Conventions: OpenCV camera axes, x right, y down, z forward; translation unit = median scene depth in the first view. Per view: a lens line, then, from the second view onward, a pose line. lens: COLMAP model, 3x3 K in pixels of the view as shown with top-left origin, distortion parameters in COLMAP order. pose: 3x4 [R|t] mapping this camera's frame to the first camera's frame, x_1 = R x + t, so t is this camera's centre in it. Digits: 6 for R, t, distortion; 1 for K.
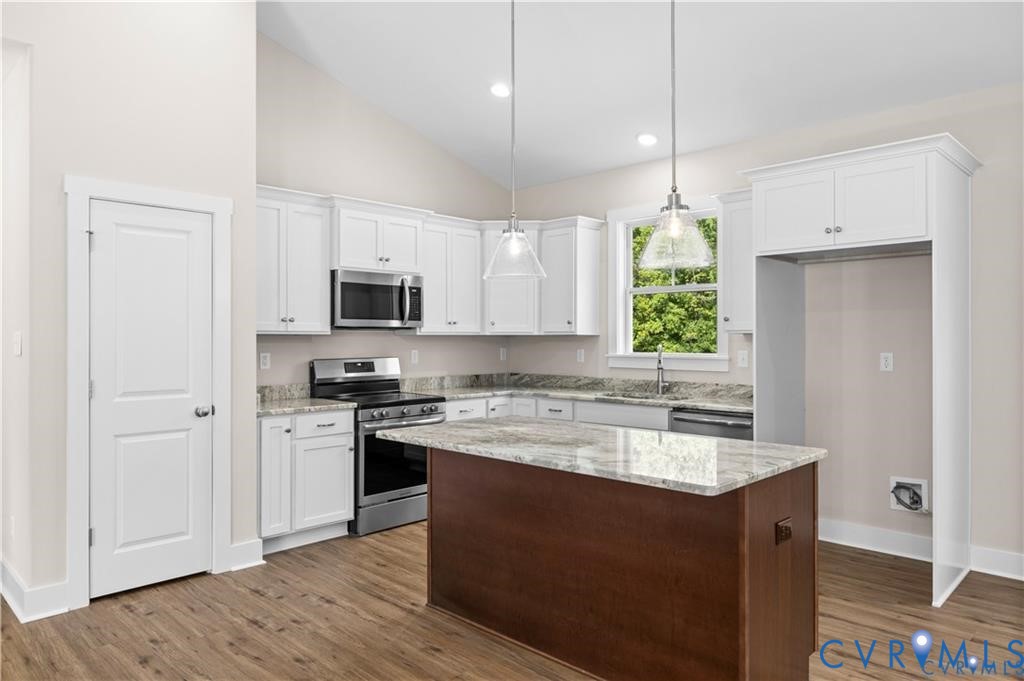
lens RADIAL K [[681.7, 0, 511.9], [0, 681.7, 337.4], [0, 0, 1]] dist [-0.002128, 0.000771]
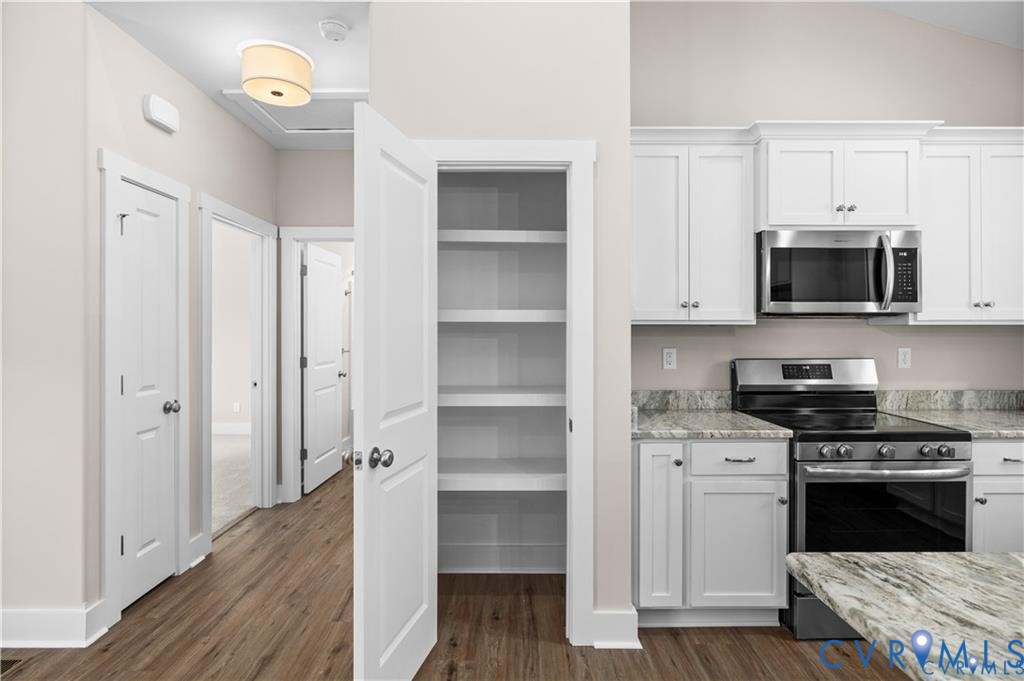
lens RADIAL K [[516.1, 0, 511.7], [0, 516.1, 331.1], [0, 0, 1]] dist [-0.003274, -0.002780]
pose [[0.699883, -0.000768, -0.714257, -0.062724], [0.000708, 1.000000, -0.000382, 0.002382], [0.714257, -0.000239, 0.699883, 0.448430]]
